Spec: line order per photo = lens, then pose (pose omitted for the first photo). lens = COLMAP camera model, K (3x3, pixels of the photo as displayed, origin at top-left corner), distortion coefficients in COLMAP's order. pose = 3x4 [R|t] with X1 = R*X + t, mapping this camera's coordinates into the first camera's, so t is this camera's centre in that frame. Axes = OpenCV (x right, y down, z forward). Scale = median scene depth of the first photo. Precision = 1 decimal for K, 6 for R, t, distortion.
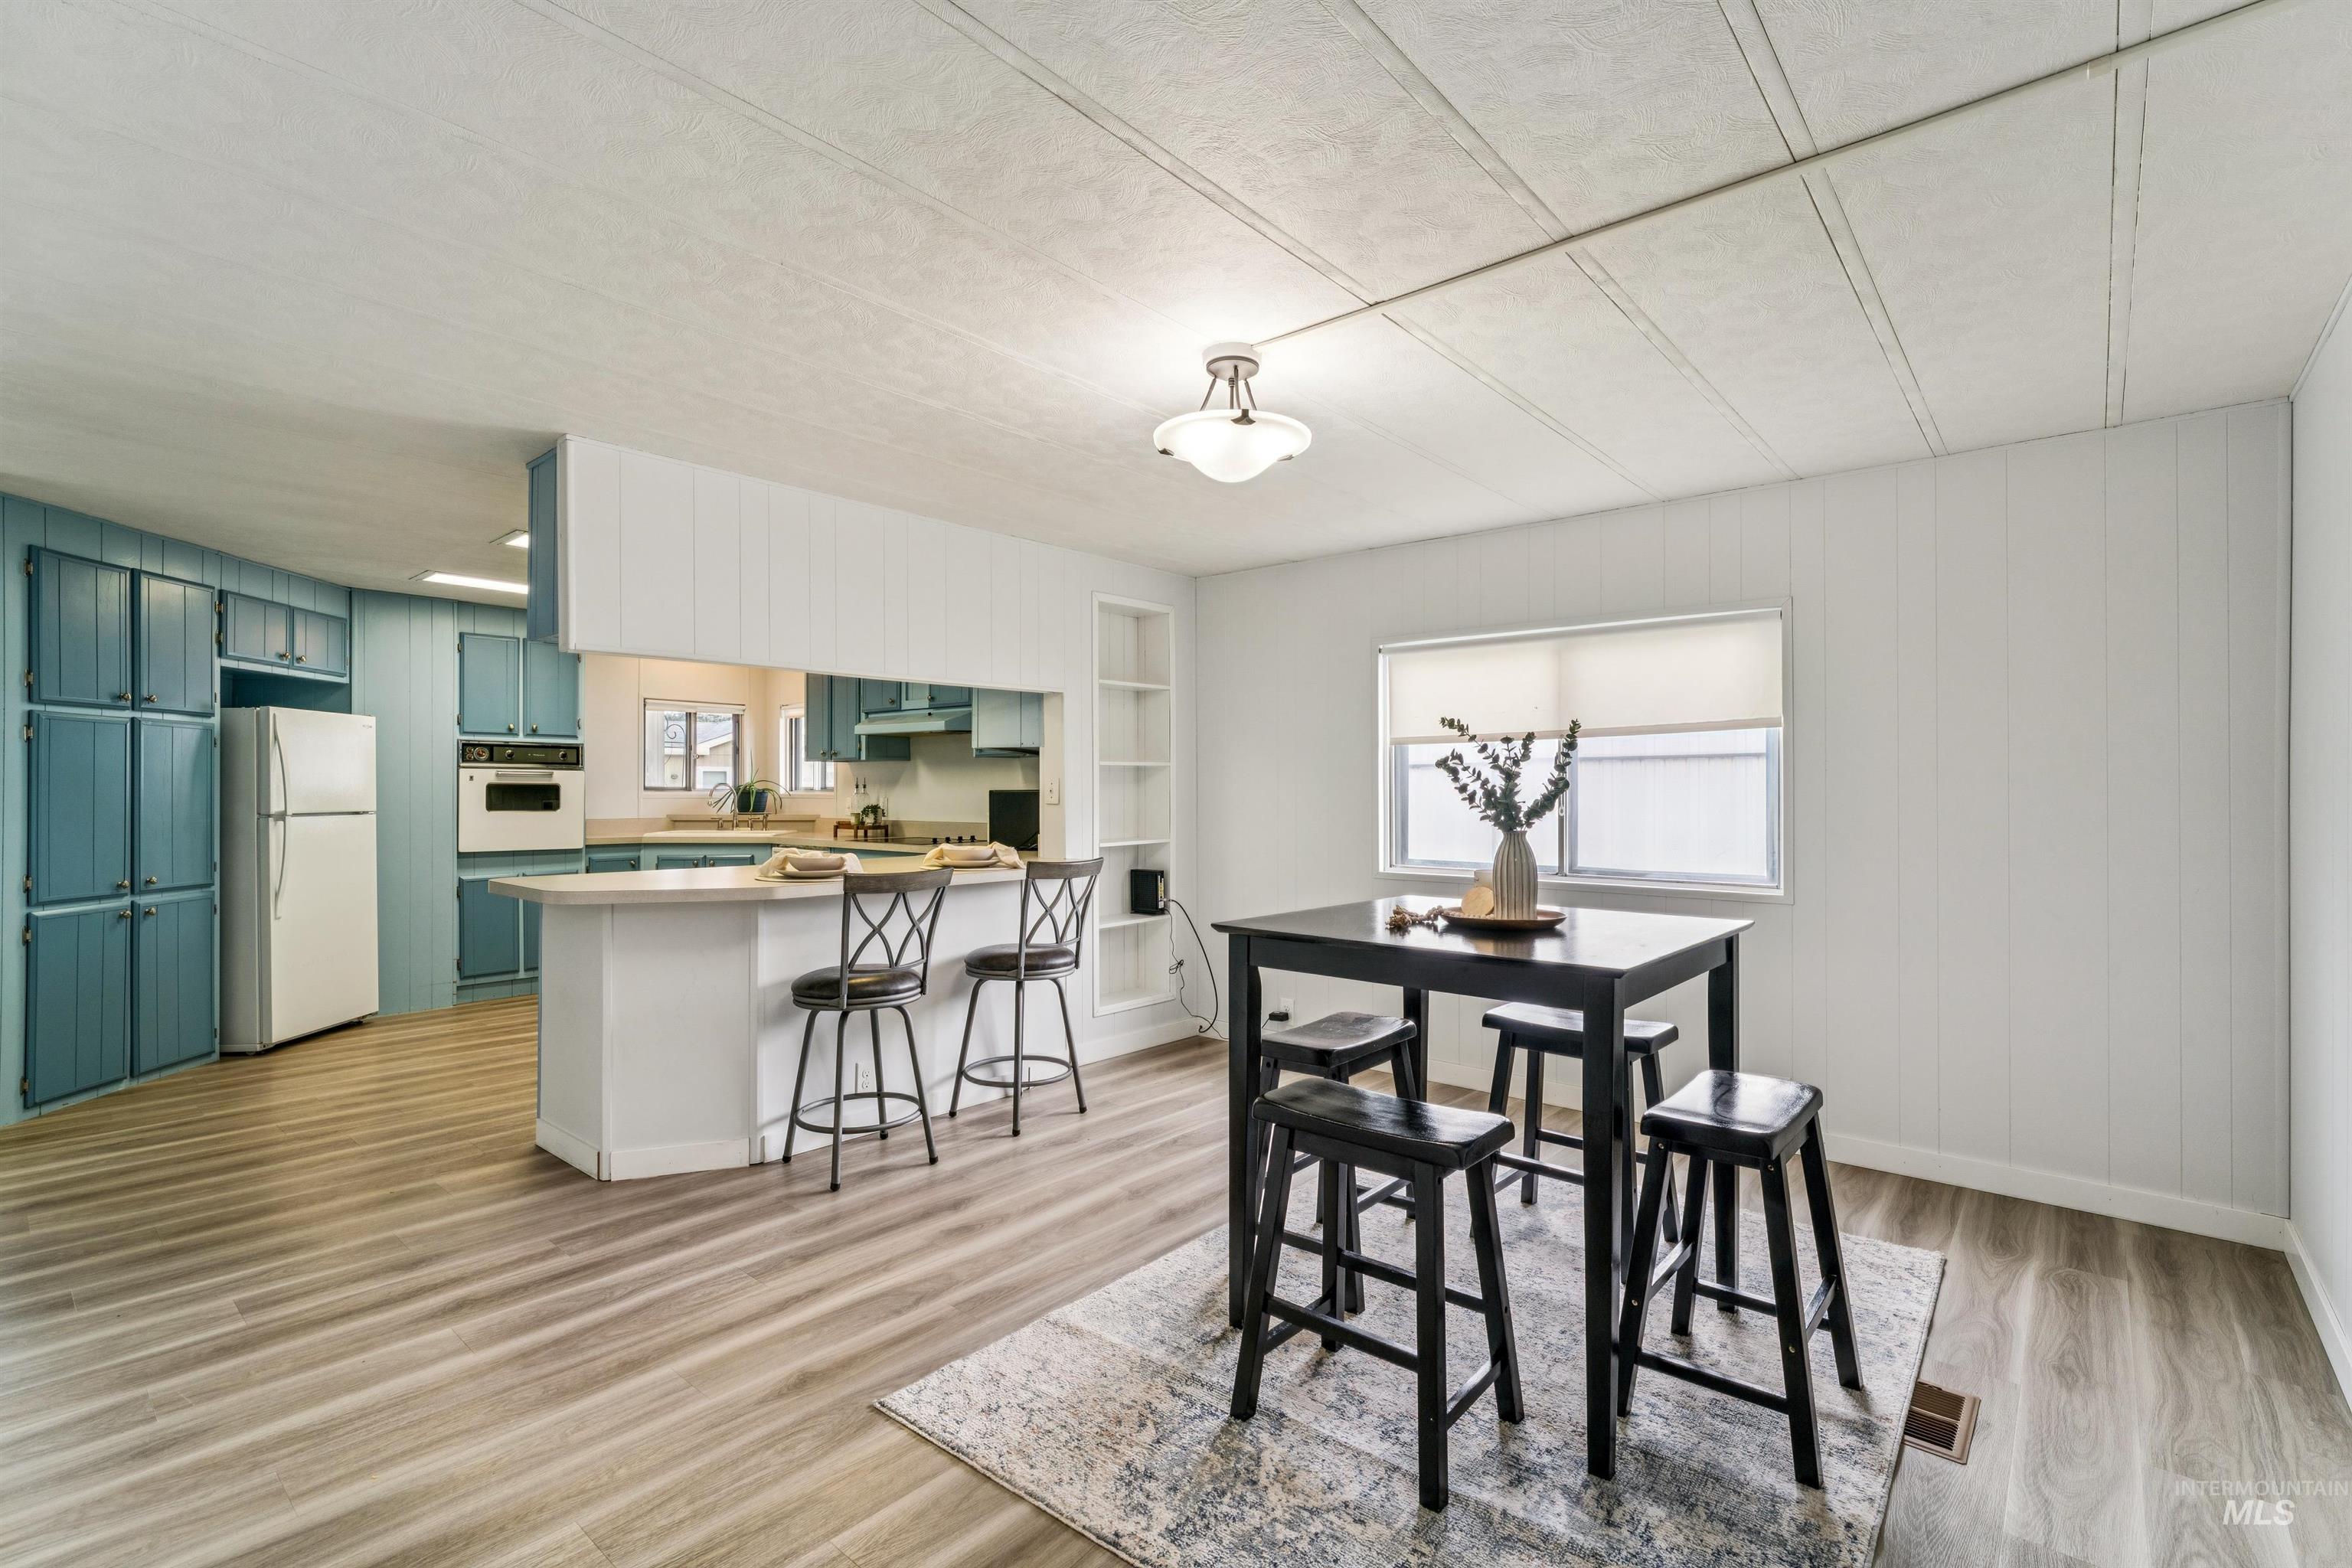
lens RADIAL K [[1062.1, 0, 1176.0], [0, 1062.1, 784.0], [0, 0, 1]] dist [-0.015664, -0.000060]
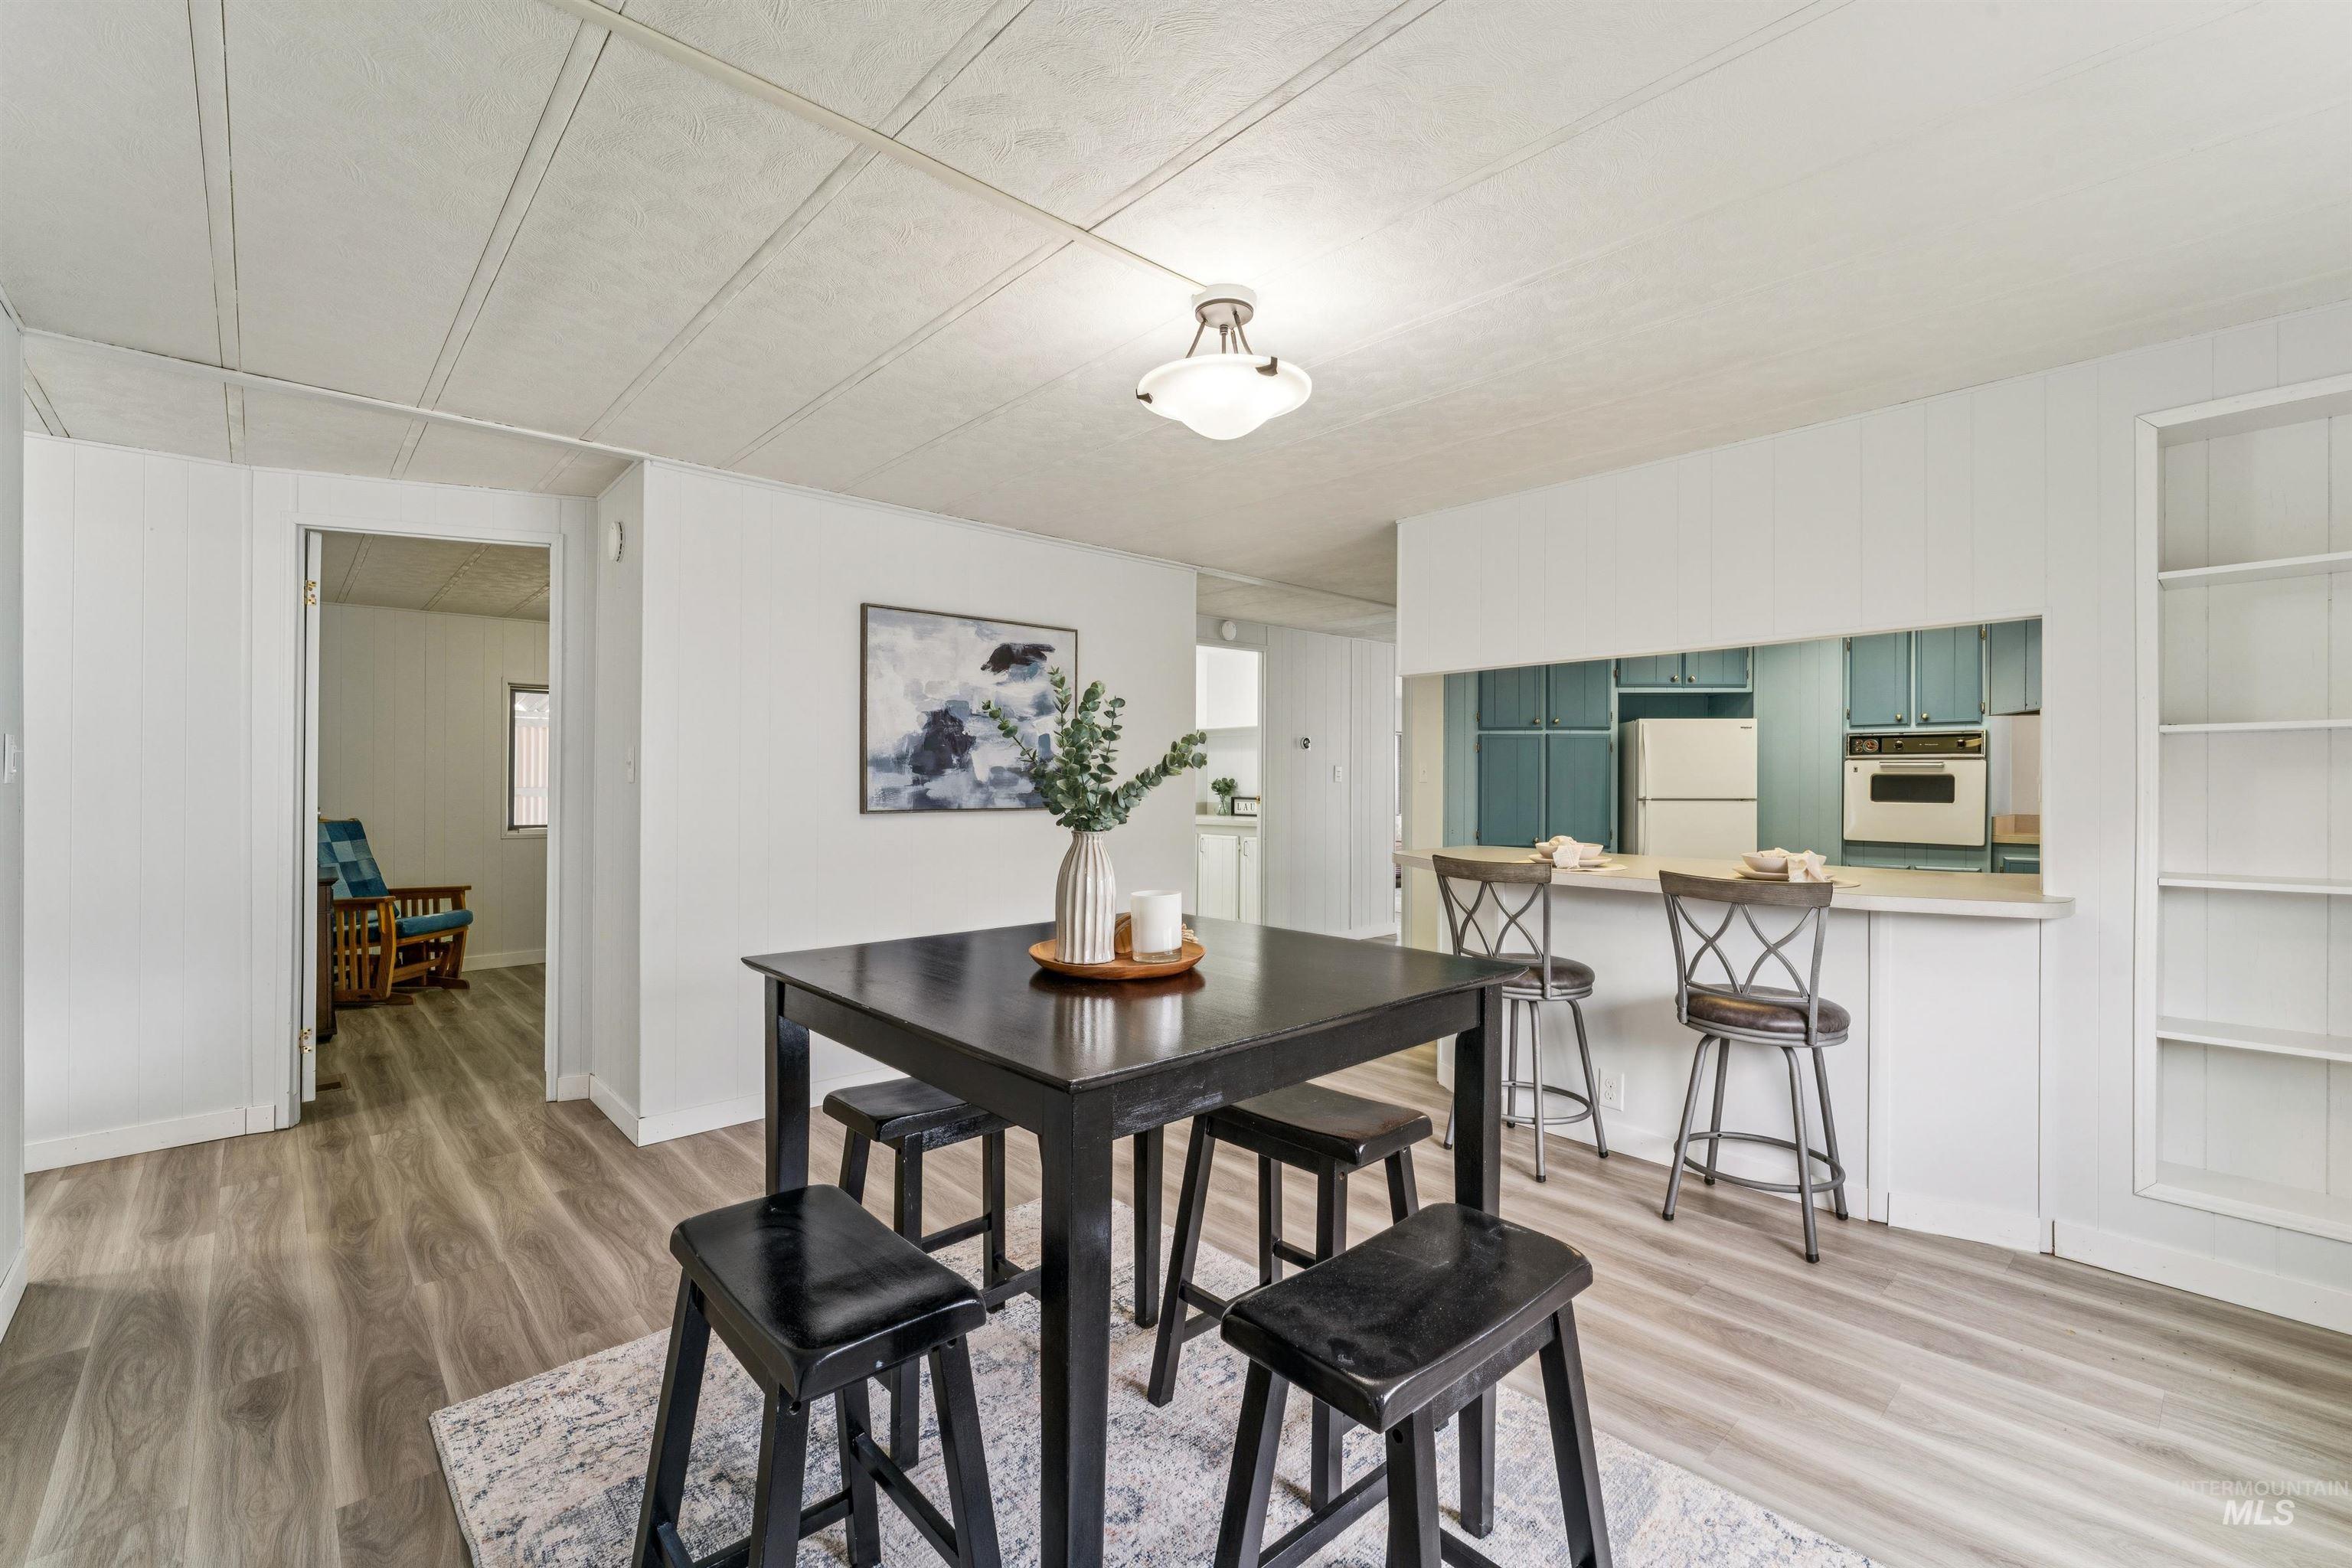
lens RADIAL K [[1000.2, 0, 1176.0], [0, 1000.2, 784.0], [0, 0, 1]] dist [0.000698, 0.000035]
pose [[-0.113657, 0.001556, -0.993519, 0.484418], [0.004180, 0.999991, 0.001088, 0.005703], [0.993511, -0.004029, -0.113663, 0.562221]]
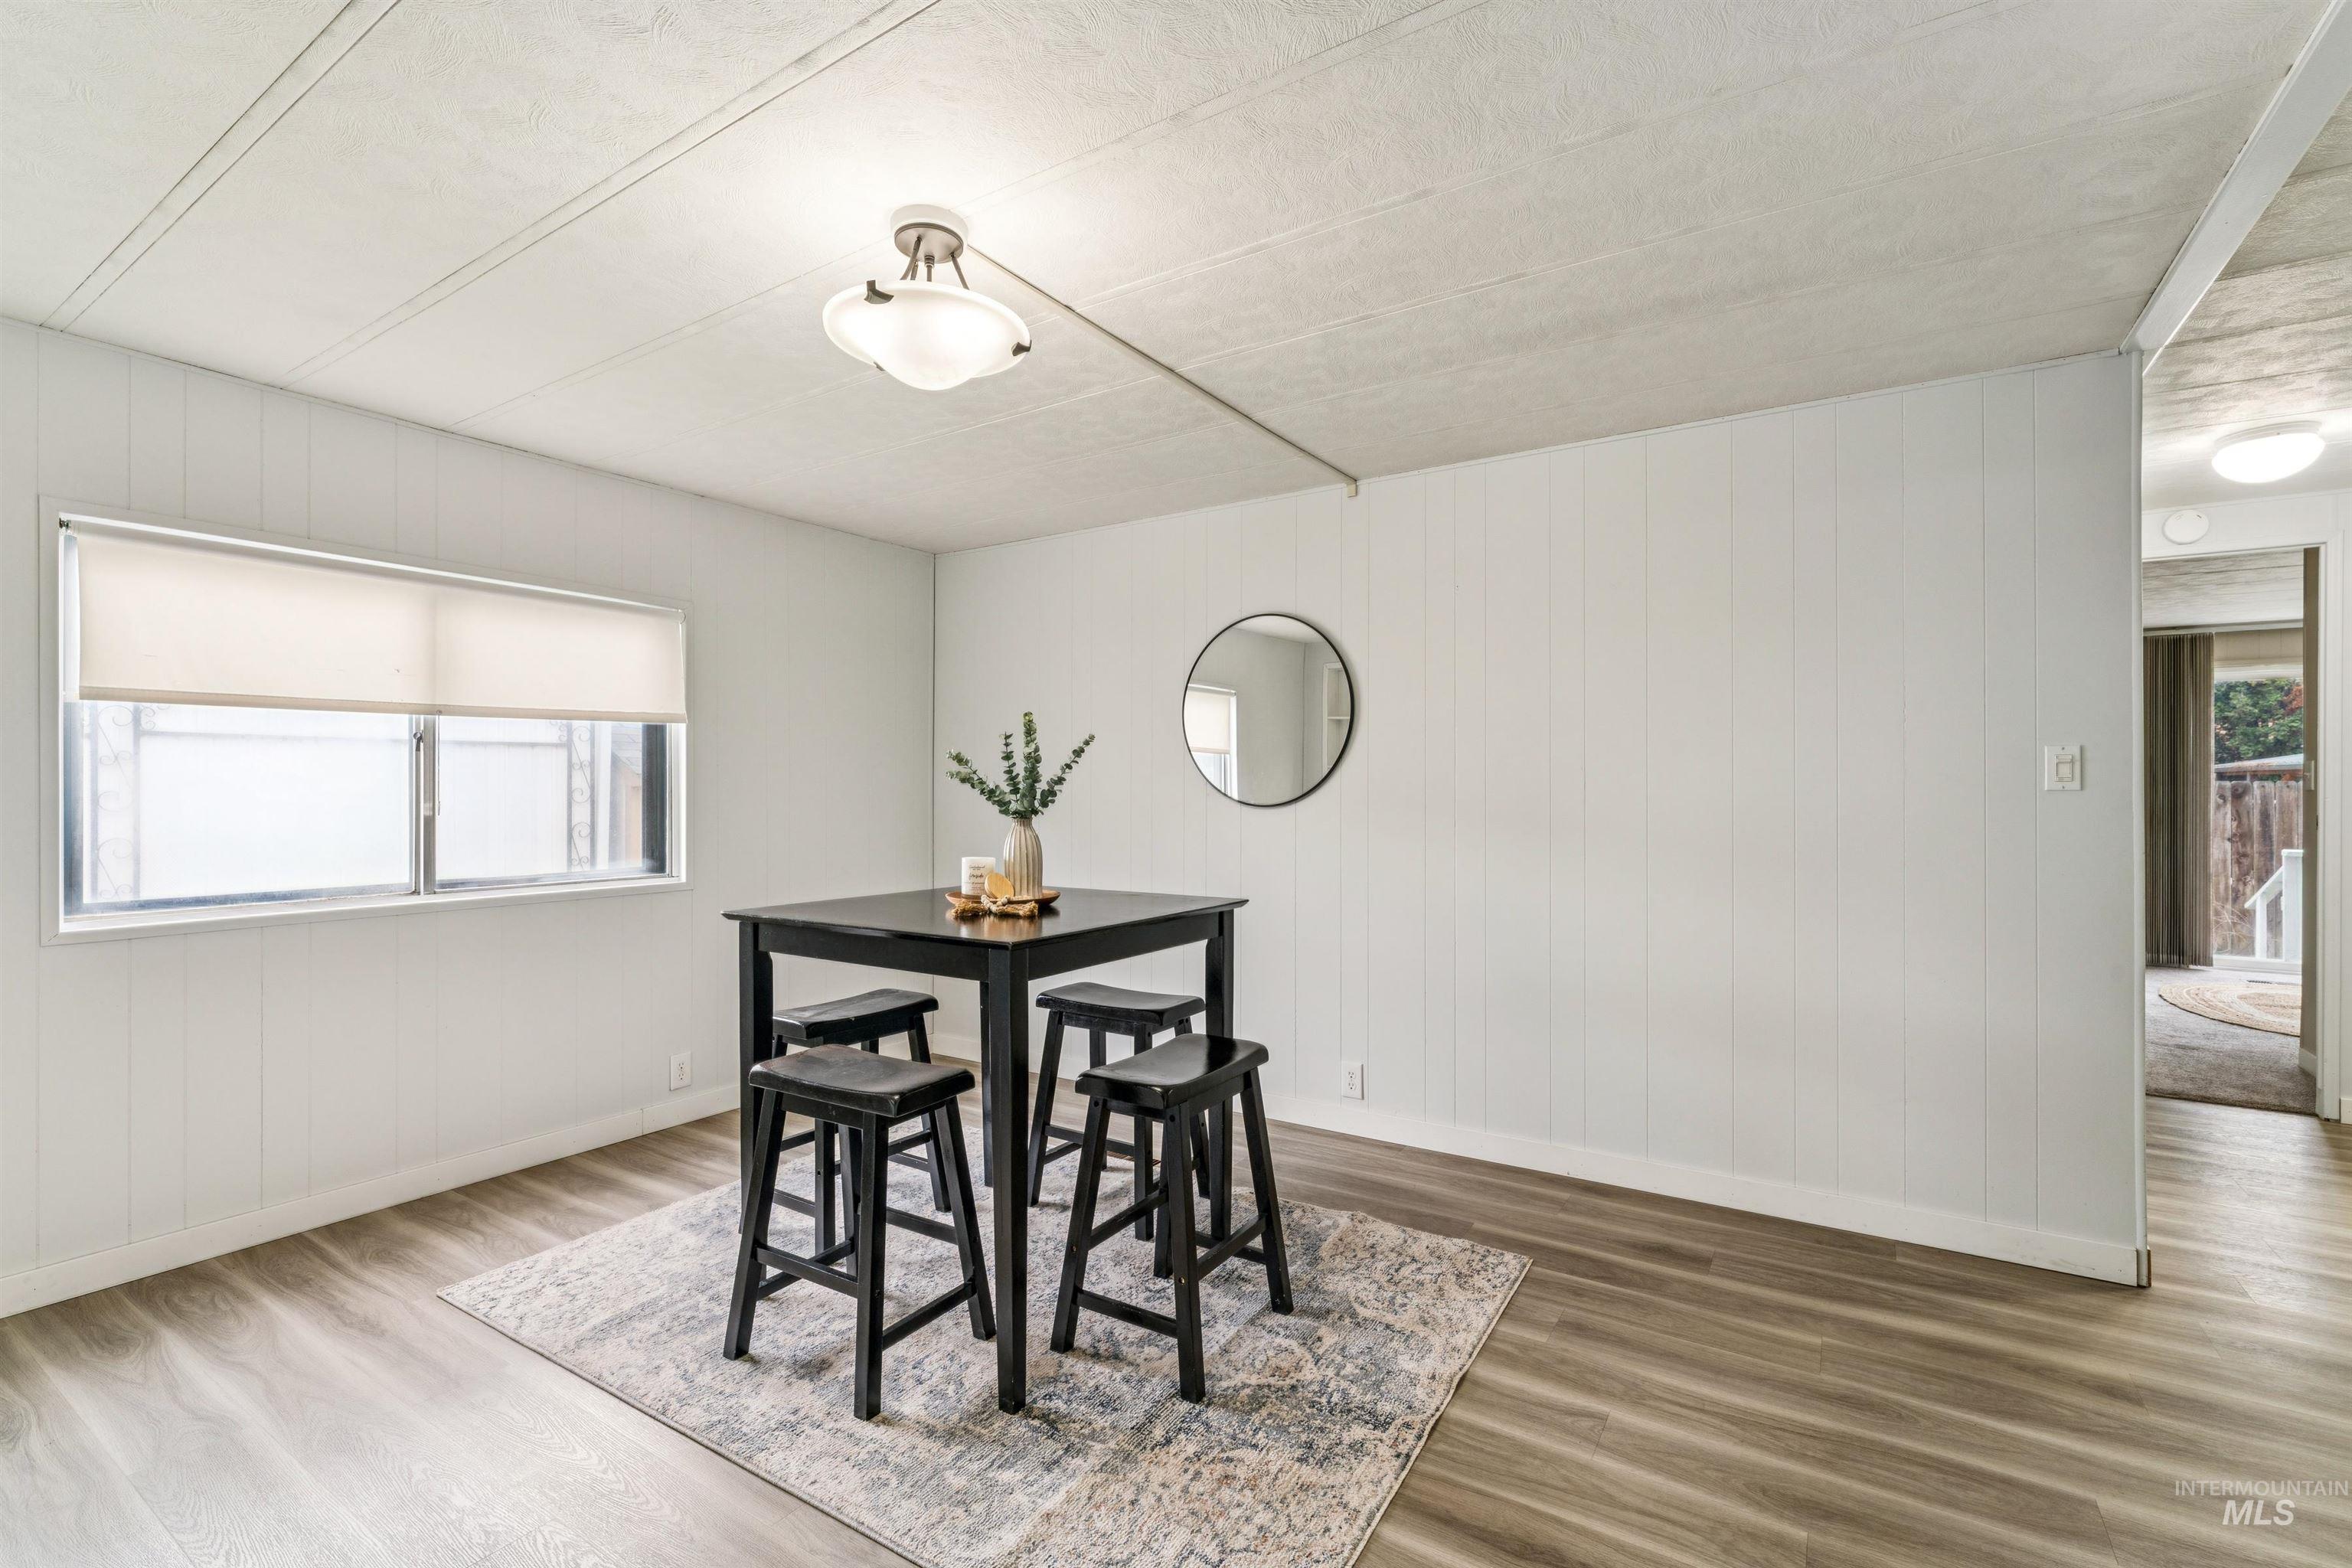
lens RADIAL K [[1039.2, 0, 1171.1], [0, 1039.2, 774.5], [0, 0, 1]] dist [-0.000291, 0.000399]
pose [[-0.138846, 0.007154, 0.990288, -0.392266], [-0.006948, 0.999942, -0.008198, 0.002861], [-0.990290, -0.008019, -0.138789, 0.492842]]
